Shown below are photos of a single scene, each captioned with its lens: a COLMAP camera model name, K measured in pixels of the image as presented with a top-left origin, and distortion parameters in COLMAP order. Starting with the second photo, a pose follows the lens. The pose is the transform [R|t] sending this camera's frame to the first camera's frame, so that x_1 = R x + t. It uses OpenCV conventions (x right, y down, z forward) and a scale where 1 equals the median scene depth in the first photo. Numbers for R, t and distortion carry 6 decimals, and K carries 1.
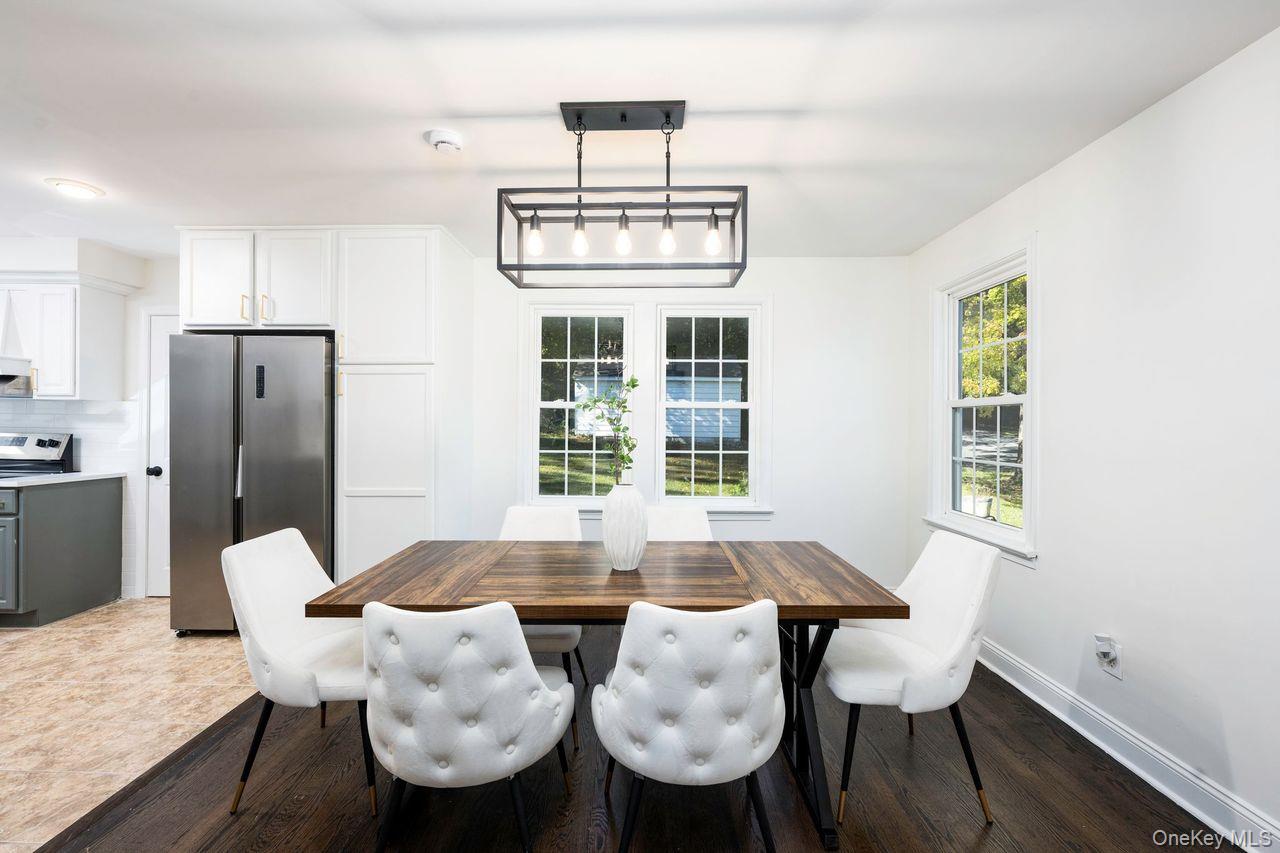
lens RADIAL K [[502.2, 0, 642.2], [0, 502.2, 419.3], [0, 0, 1]] dist [-0.006056, -0.000075]
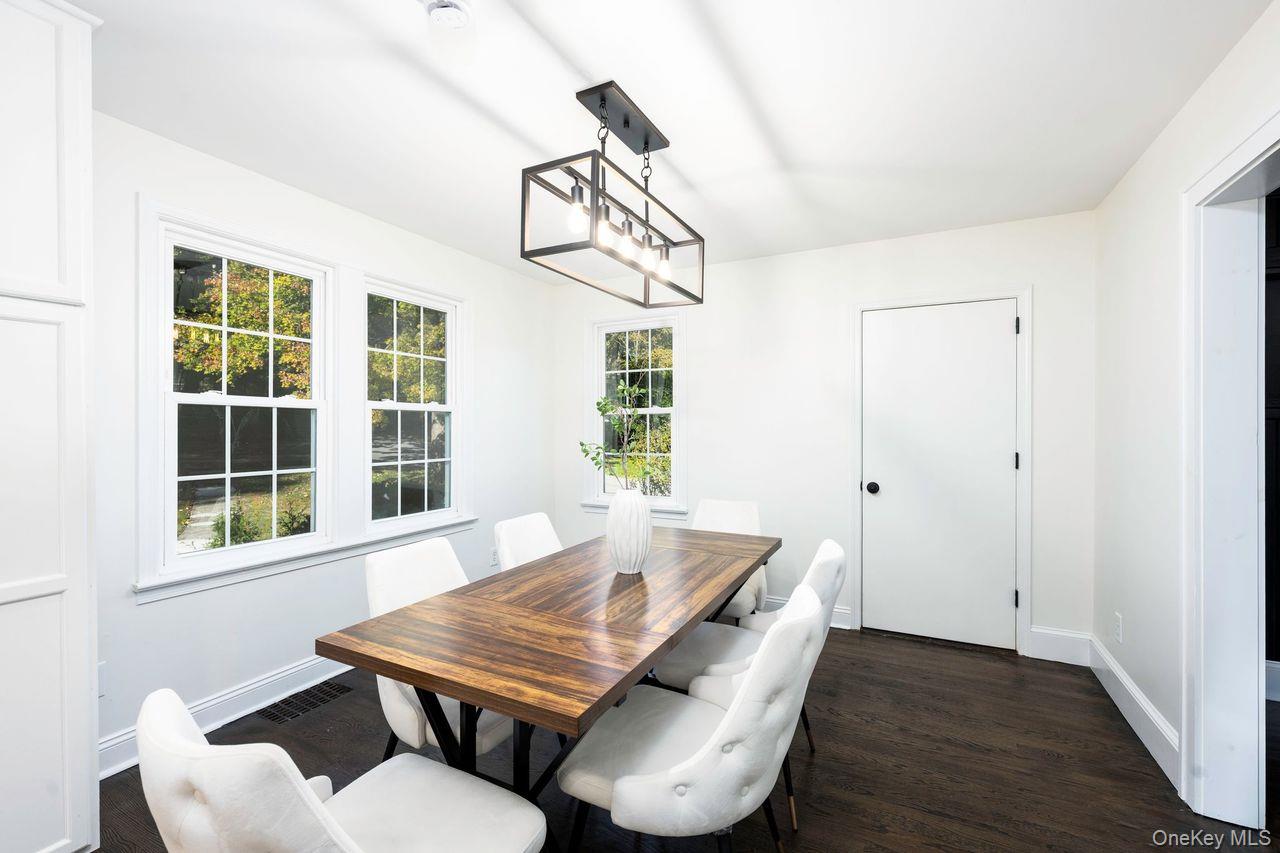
lens RADIAL K [[519.9, 0, 652.2], [0, 519.9, 425.1], [0, 0, 1]] dist [-0.002388, 0.001076]
pose [[0.451460, -0.000491, 0.892291, -0.482014], [-0.005314, 0.999981, 0.003239, -0.002850], [-0.892276, -0.006204, 0.451448, 0.242714]]
